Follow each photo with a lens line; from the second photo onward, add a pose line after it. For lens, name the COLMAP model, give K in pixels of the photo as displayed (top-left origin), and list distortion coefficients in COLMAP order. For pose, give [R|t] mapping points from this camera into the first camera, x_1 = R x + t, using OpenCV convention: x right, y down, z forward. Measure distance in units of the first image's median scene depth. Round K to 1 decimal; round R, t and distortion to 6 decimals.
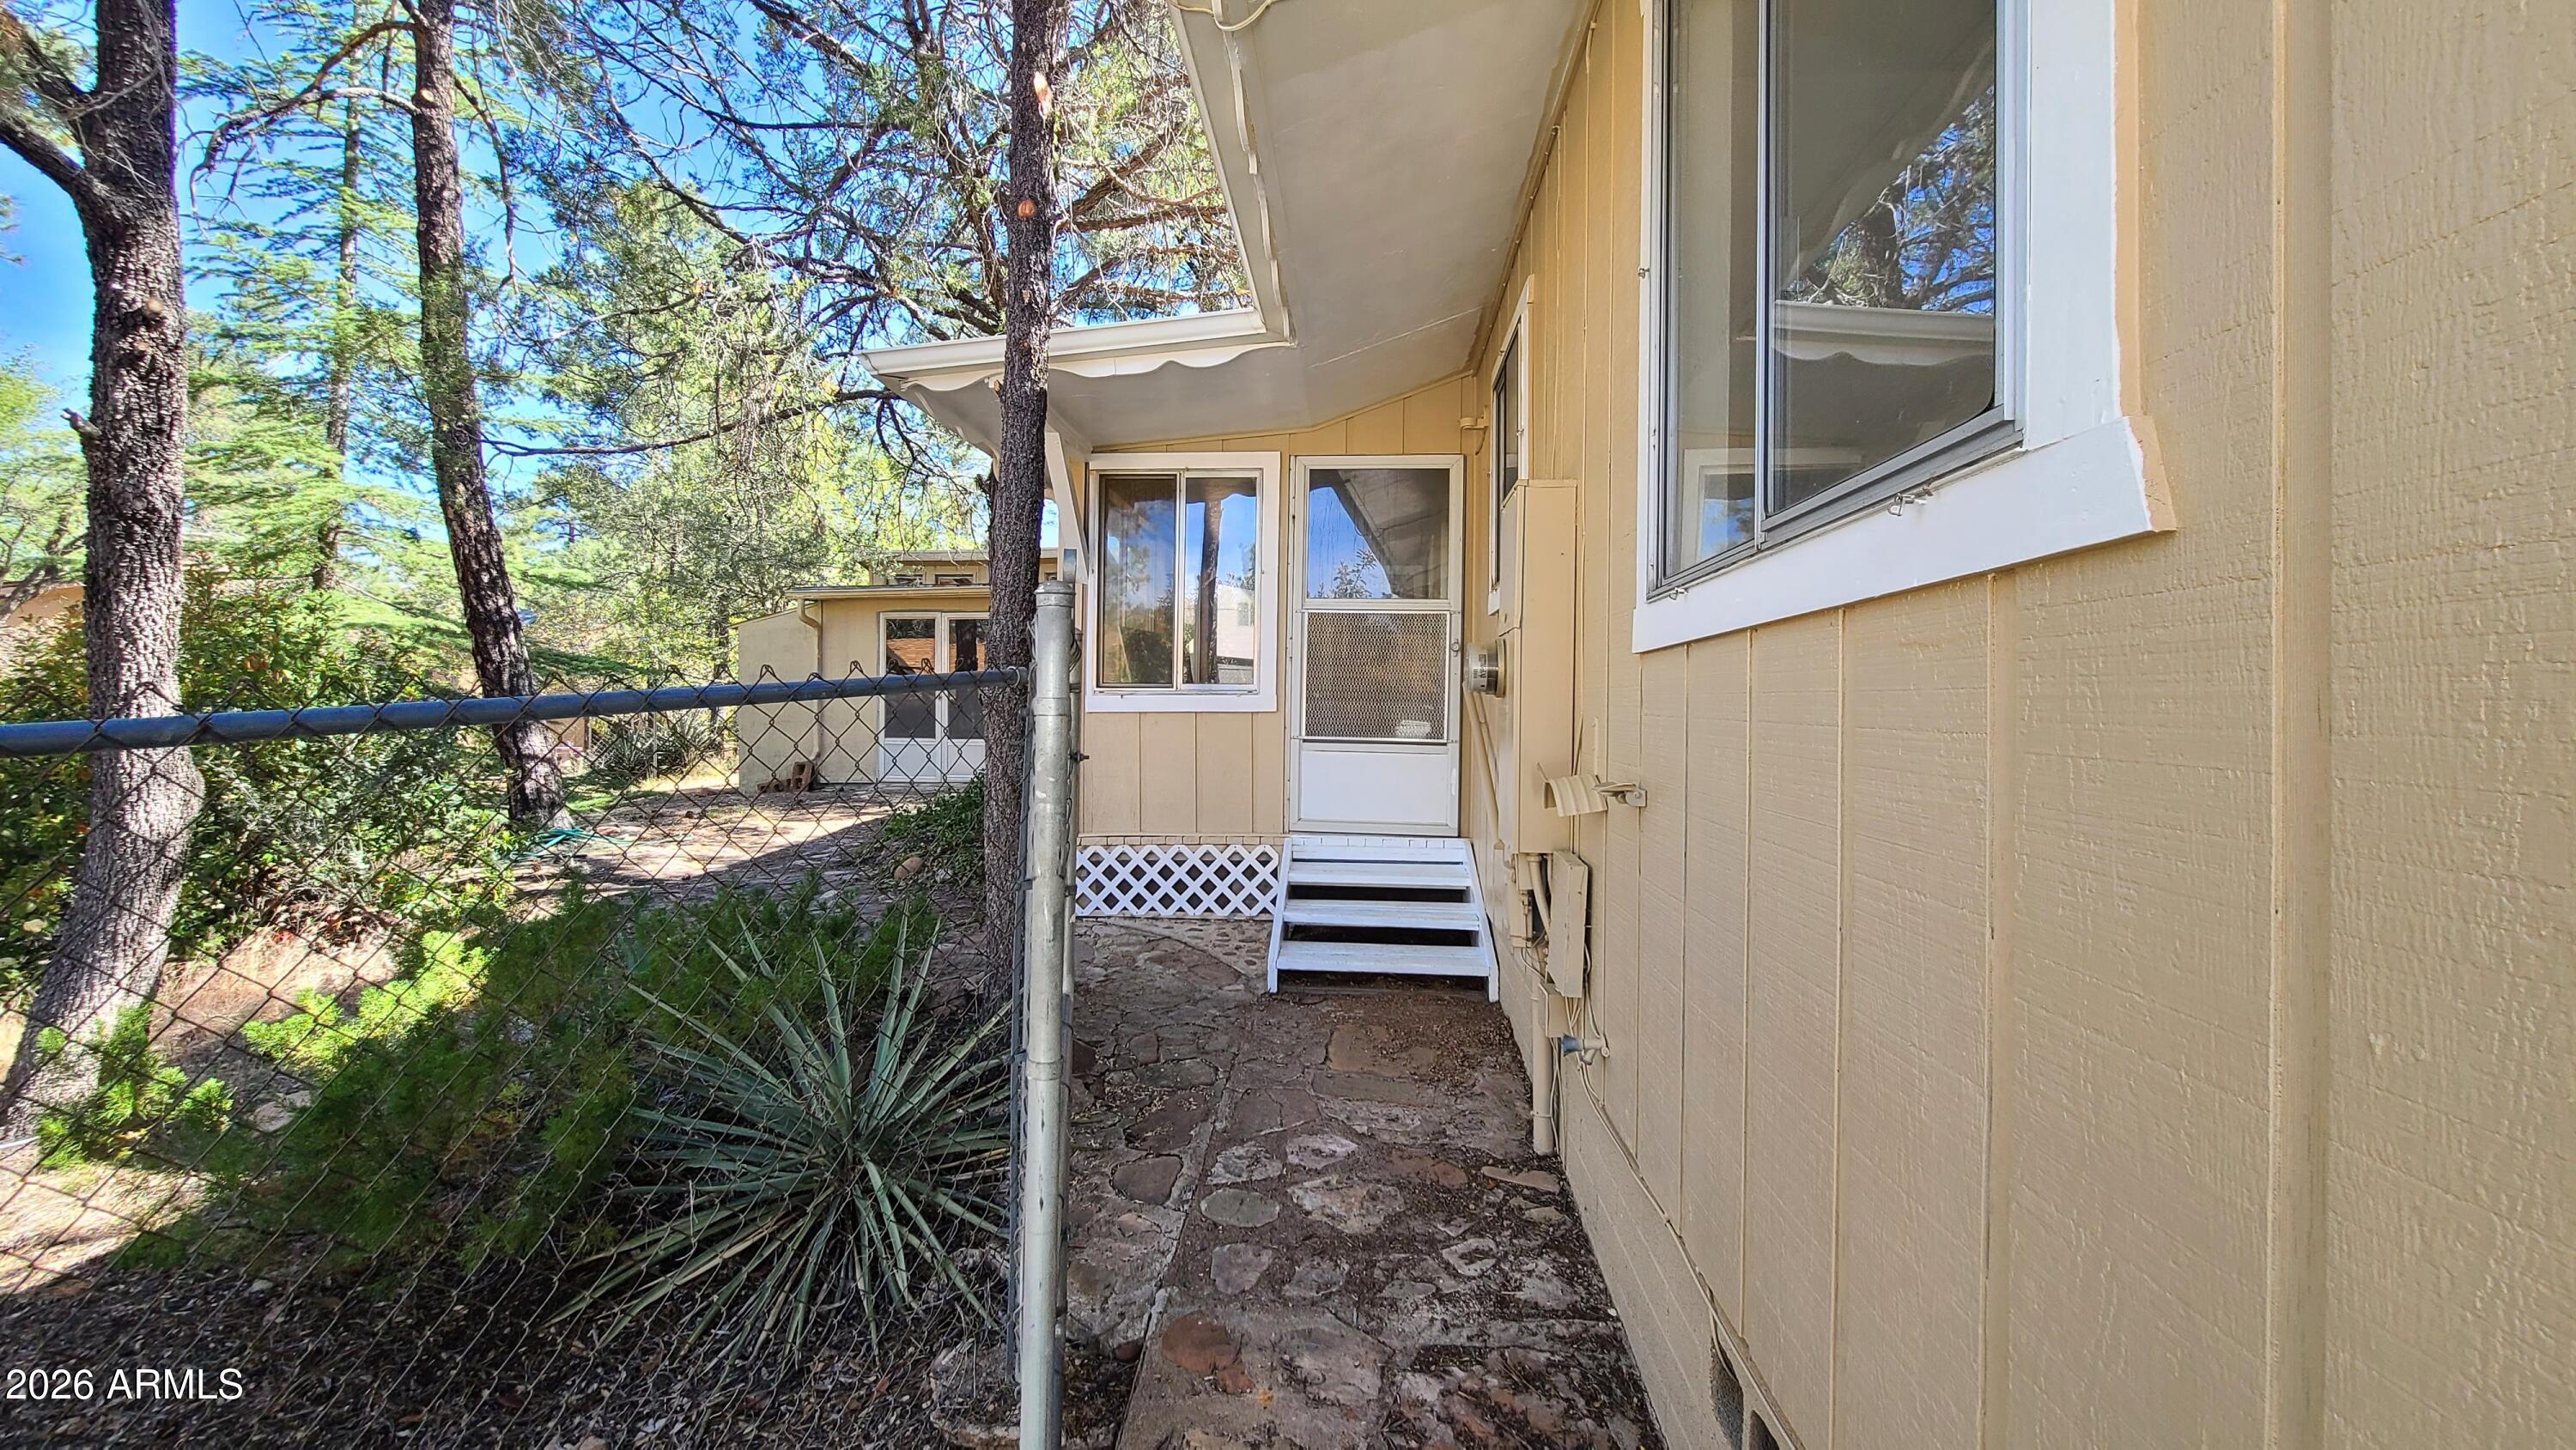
lens RADIAL K [[1052.4, 0, 1286.9], [0, 1052.4, 709.7], [0, 0, 1]] dist [0.000482, -0.002952]
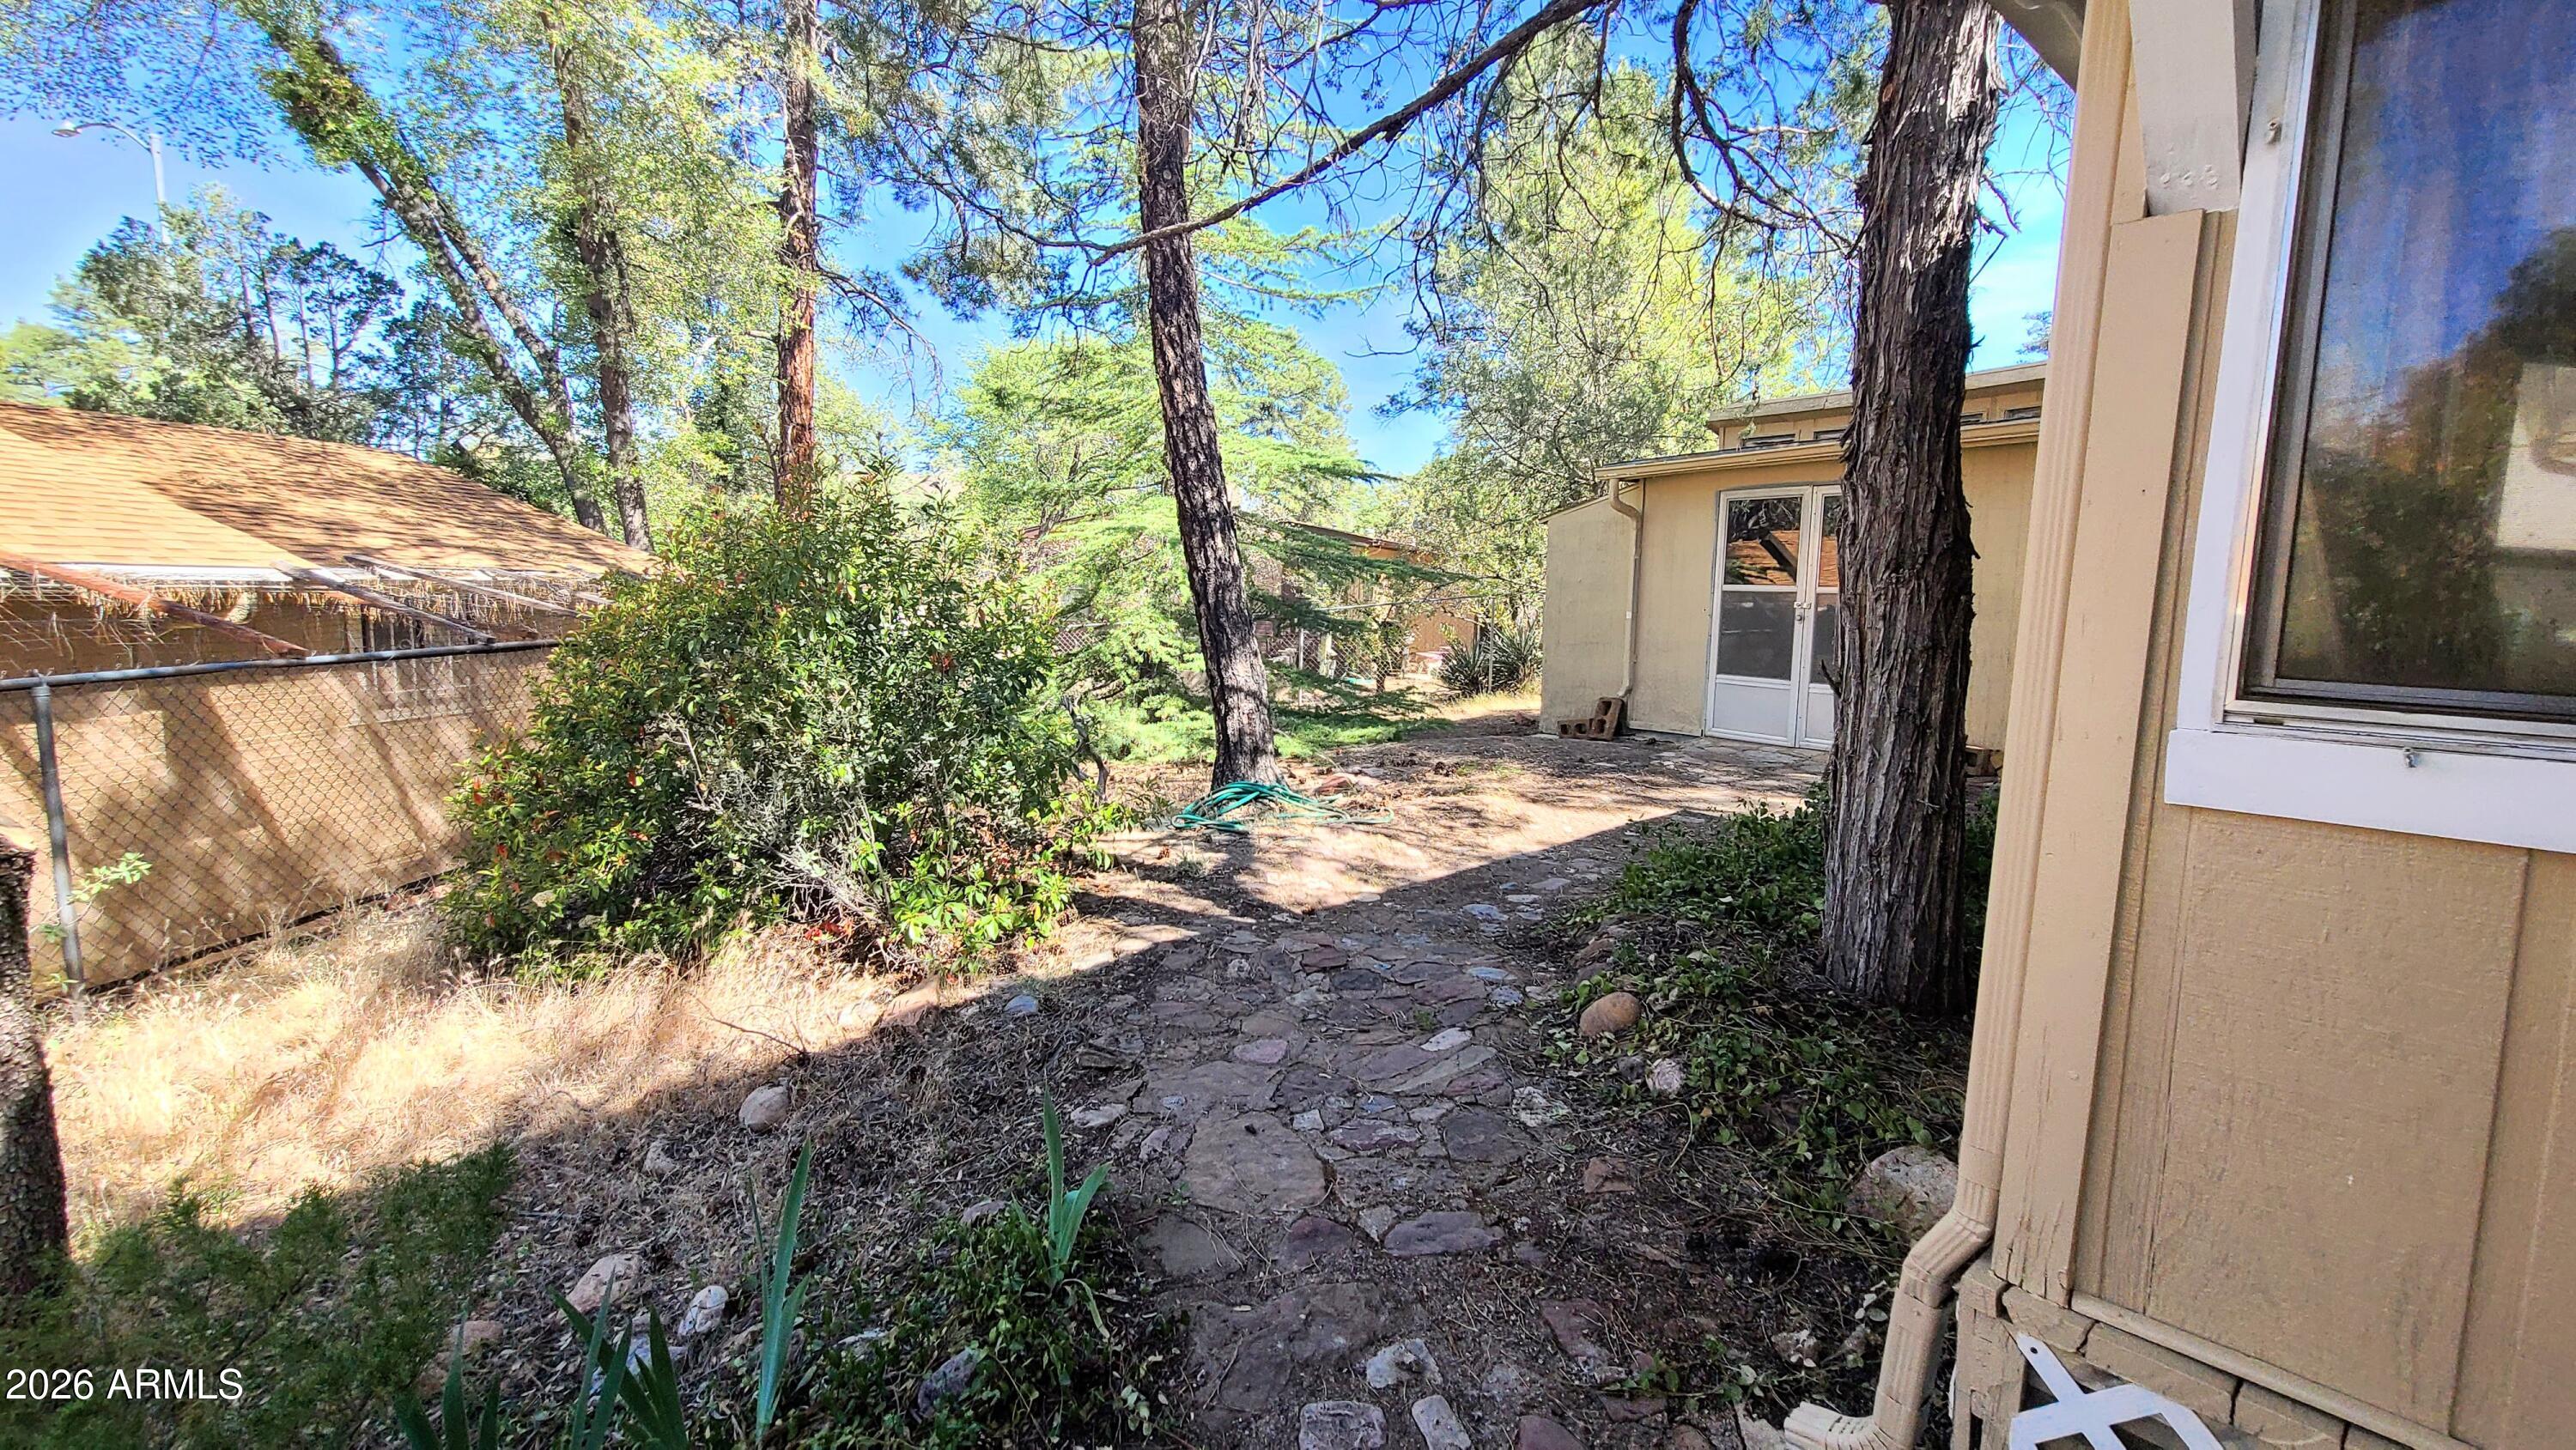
lens RADIAL K [[1052.4, 0, 1301.2], [0, 1052.4, 697.8], [0, 0, 1]] dist [0.000482, -0.002952]
pose [[0.690558, 0.086117, -0.718132, -0.108591], [-0.024444, 0.995098, 0.095824, -0.026723], [0.722864, -0.048618, 0.689278, 0.487539]]
